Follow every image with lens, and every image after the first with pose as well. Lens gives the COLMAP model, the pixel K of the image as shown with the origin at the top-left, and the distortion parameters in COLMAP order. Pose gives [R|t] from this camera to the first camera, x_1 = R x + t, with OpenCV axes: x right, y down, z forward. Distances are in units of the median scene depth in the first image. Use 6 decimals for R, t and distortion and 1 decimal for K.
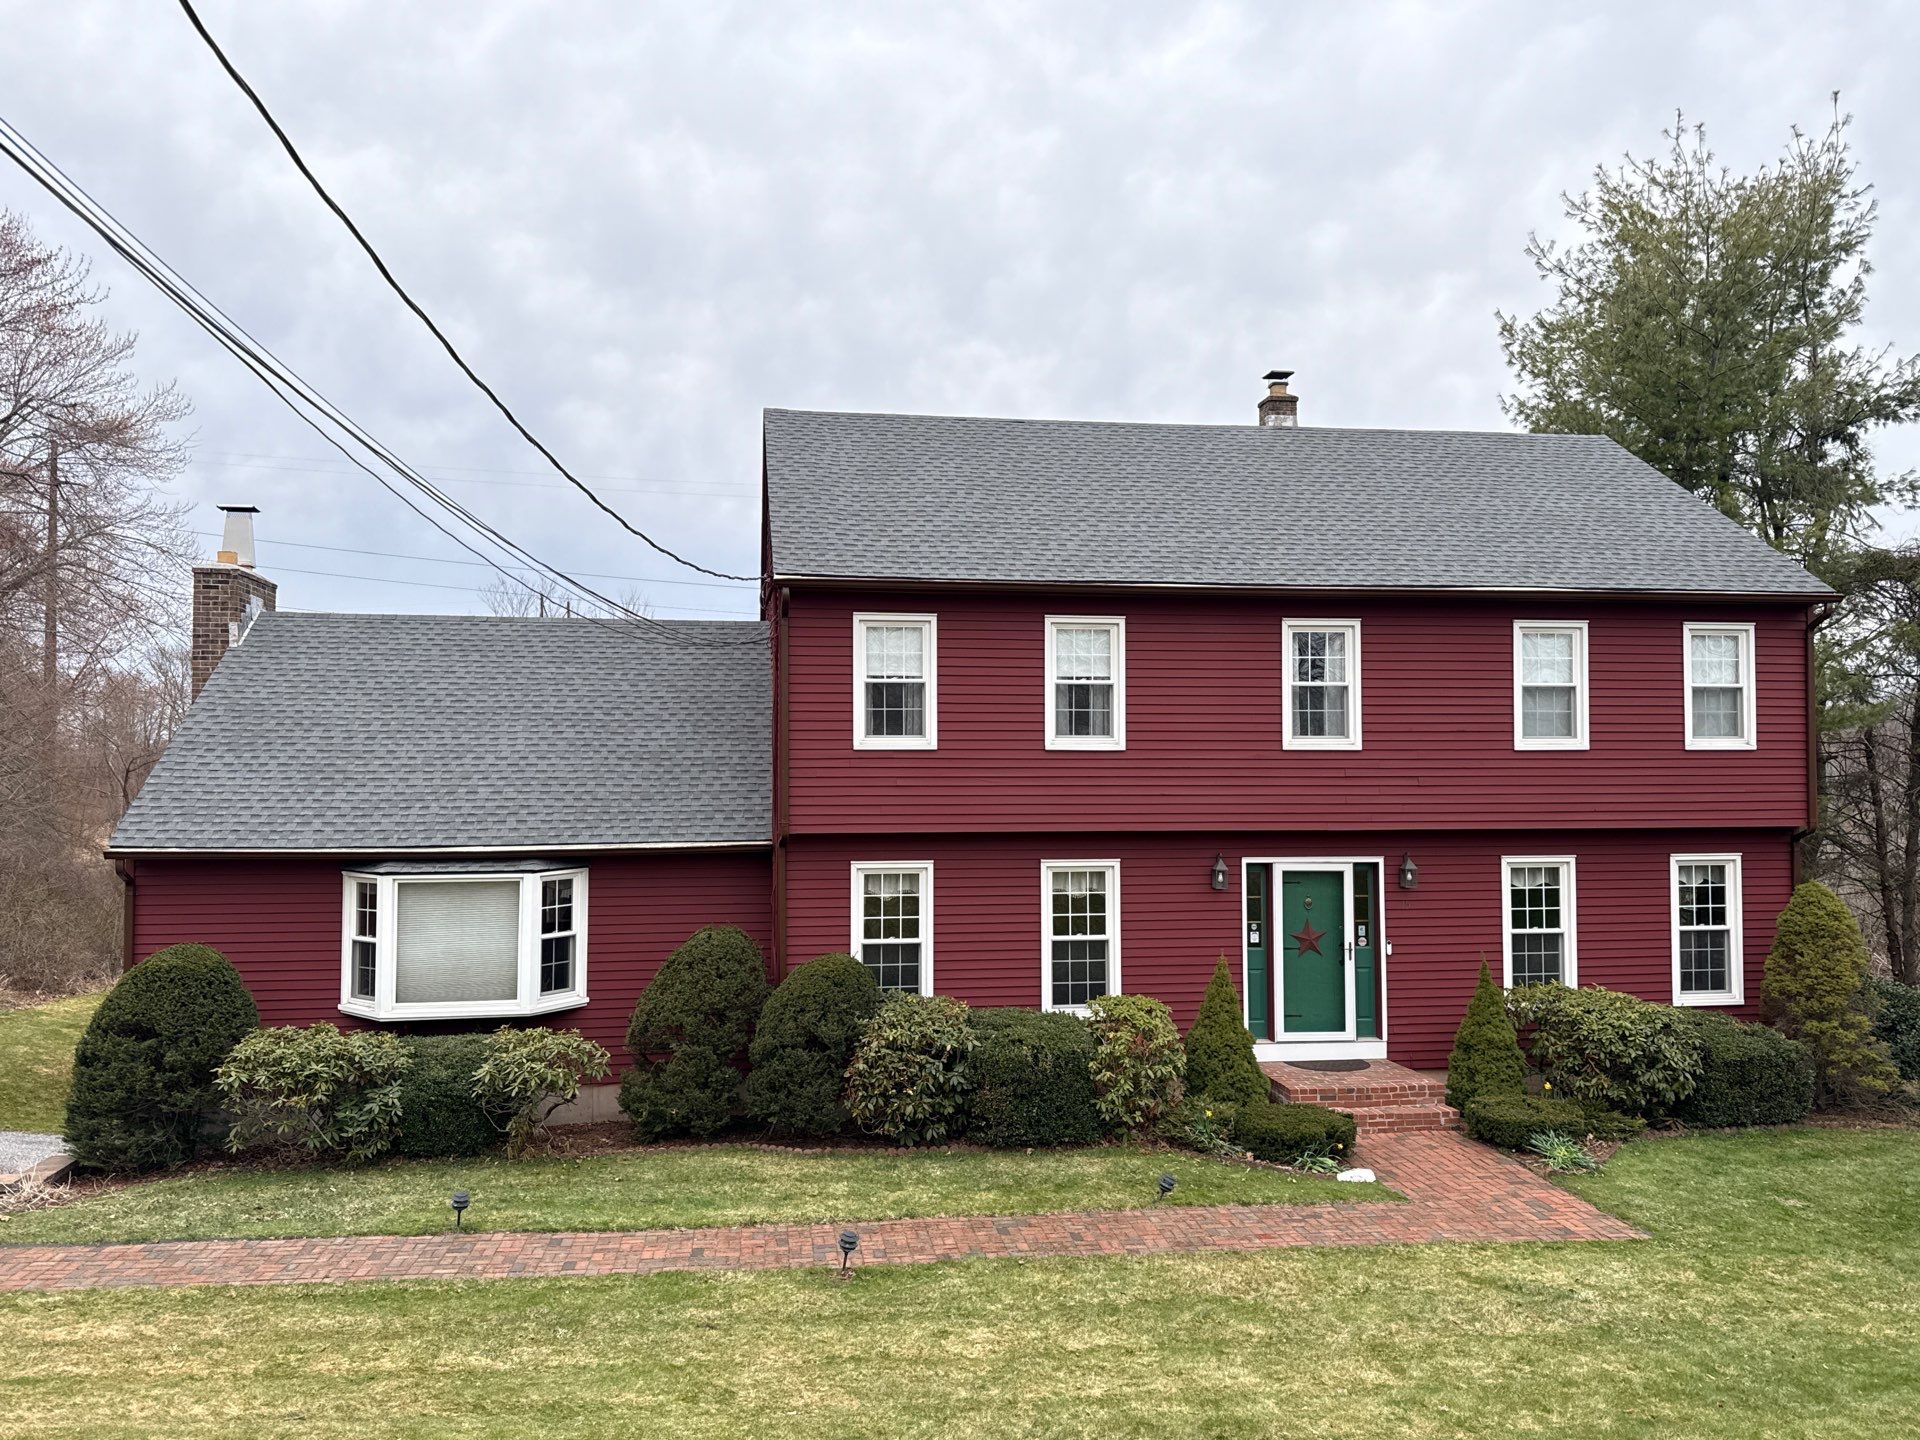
lens RADIAL K [[1424.3, 0, 940.9], [0, 1424.3, 728.5], [0, 0, 1]] dist [0.033186, -0.031472]
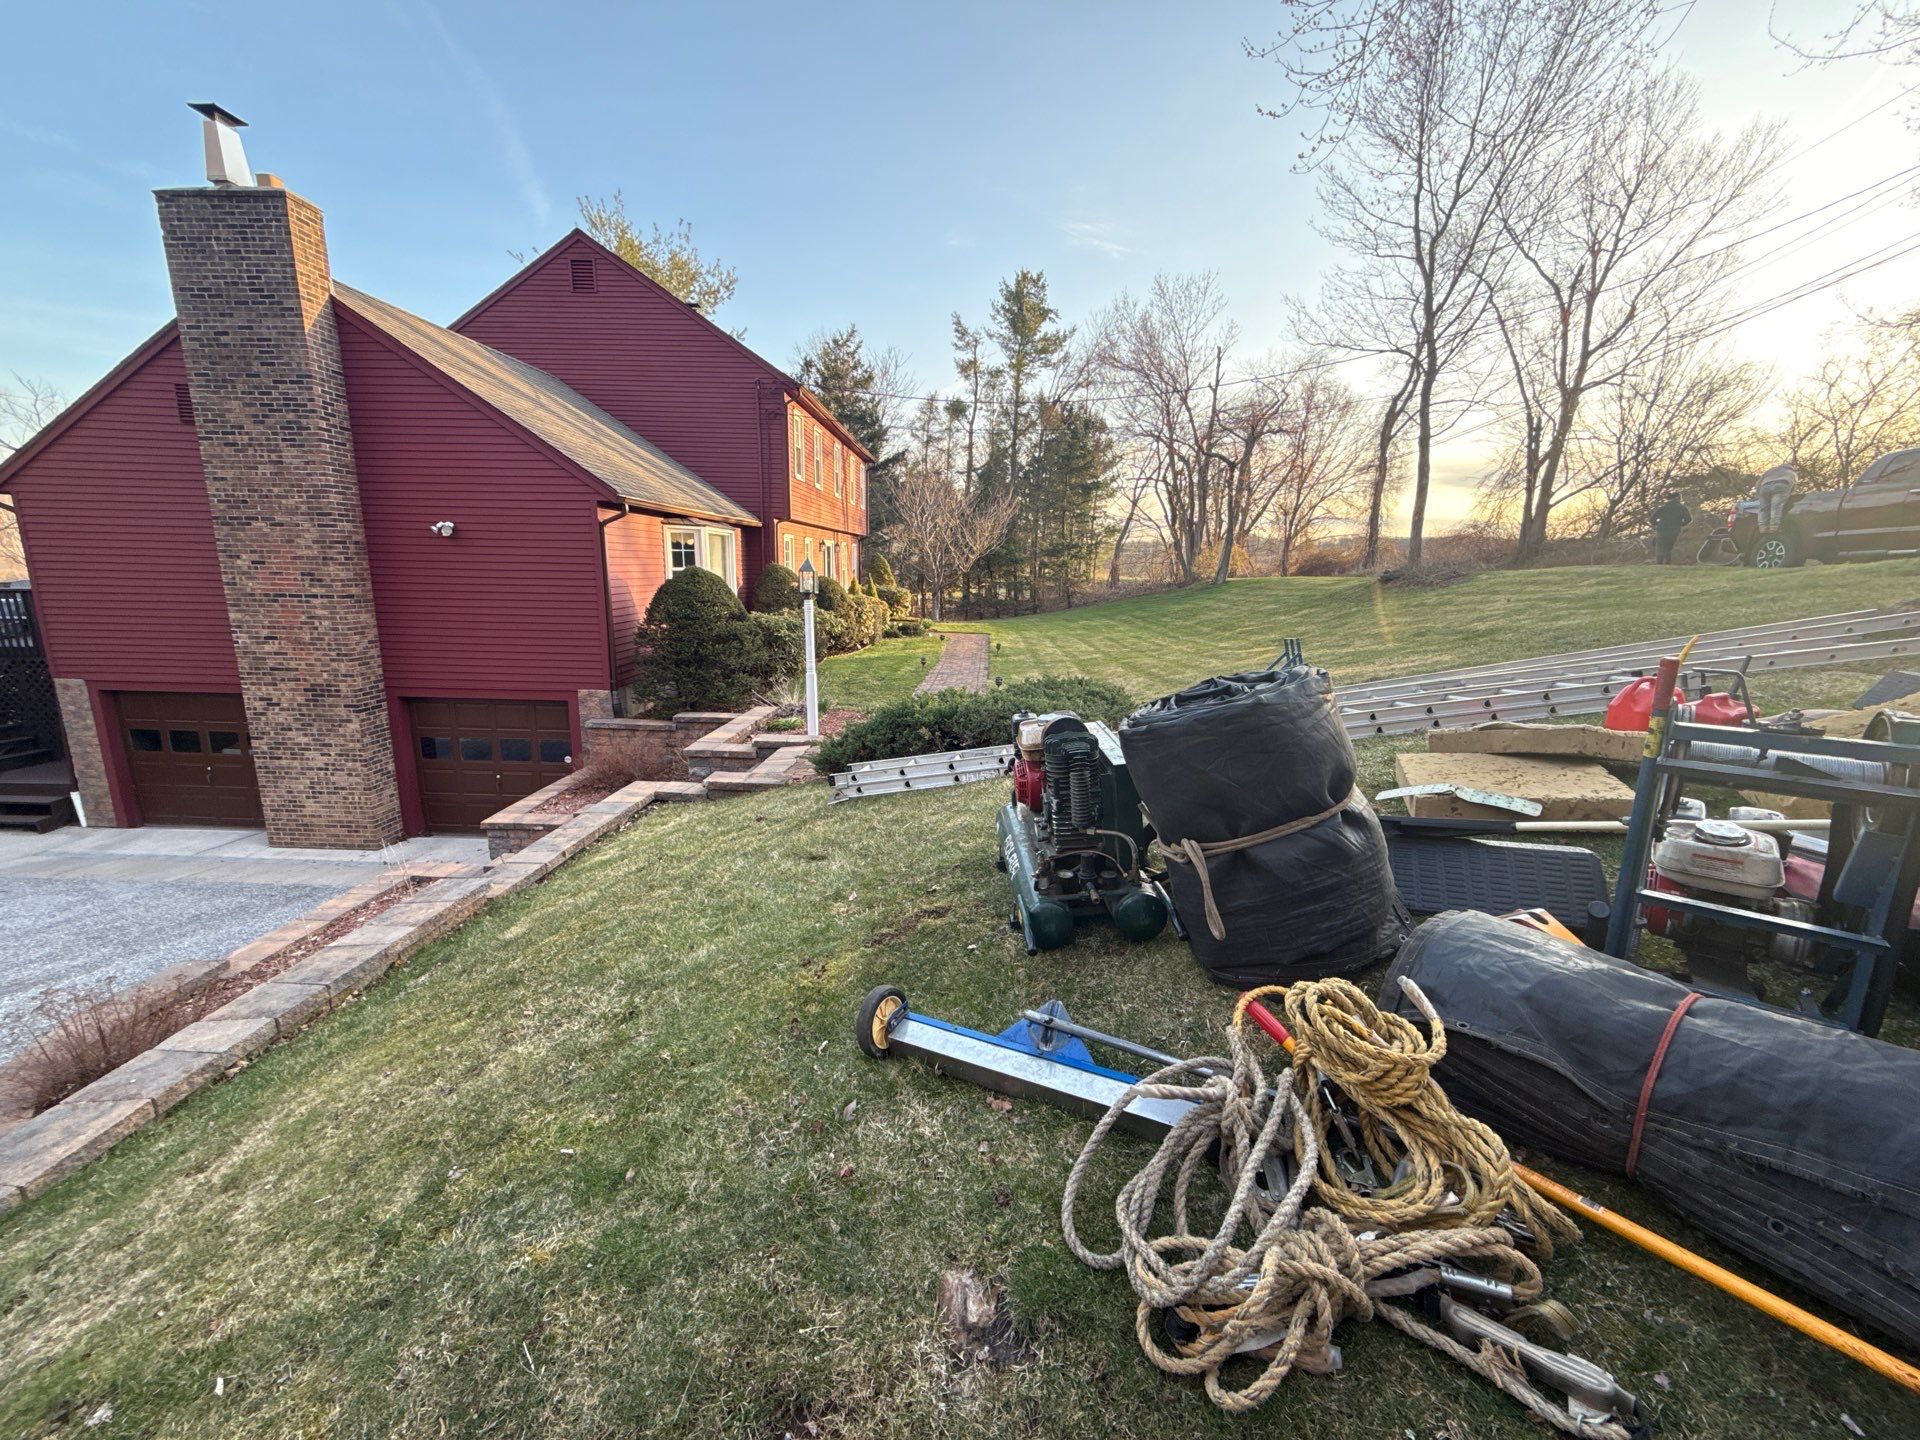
lens RADIAL K [[780.5, 0, 977.4], [0, 780.5, 725.9], [0, 0, 1]] dist [-0.007890, 0.000796]
pose [[0.149613, -0.193297, 0.969666, -1.149814], [-0.047074, 0.978200, 0.202261, 0.120388], [-0.987623, -0.075907, 0.137252, 0.522243]]
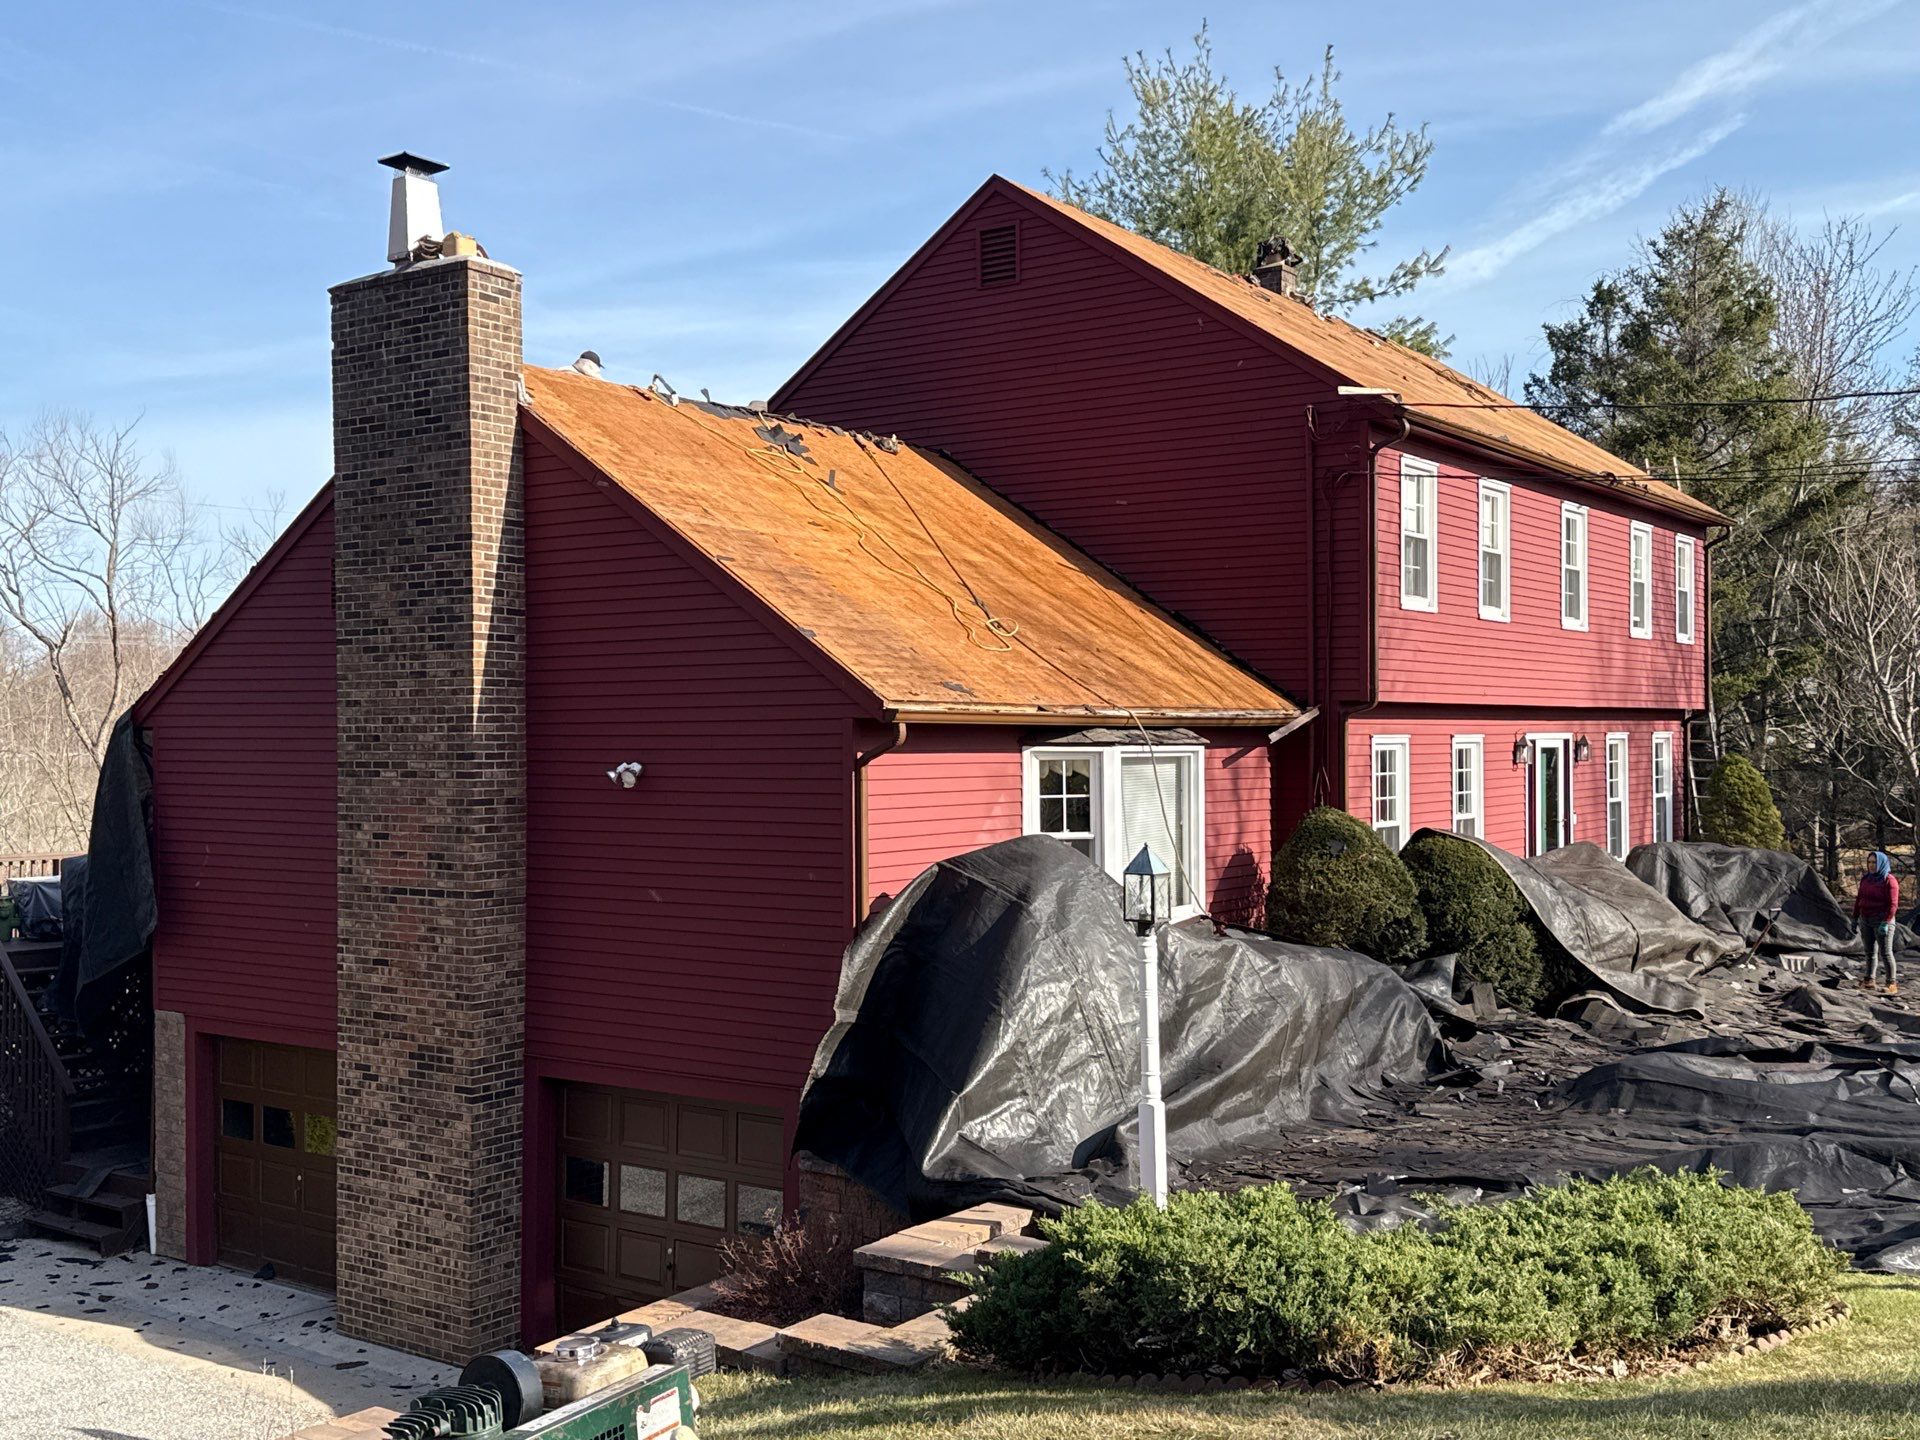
lens RADIAL K [[1962.4, 0, 951.3], [0, 1962.4, 717.5], [0, 0, 1]] dist [0.107937, 0.000000]
pose [[0.682711, 0.005818, 0.730665, -1.116499], [-0.017613, 0.999809, 0.008496, 0.074477], [-0.730476, -0.018670, 0.682683, 0.334887]]
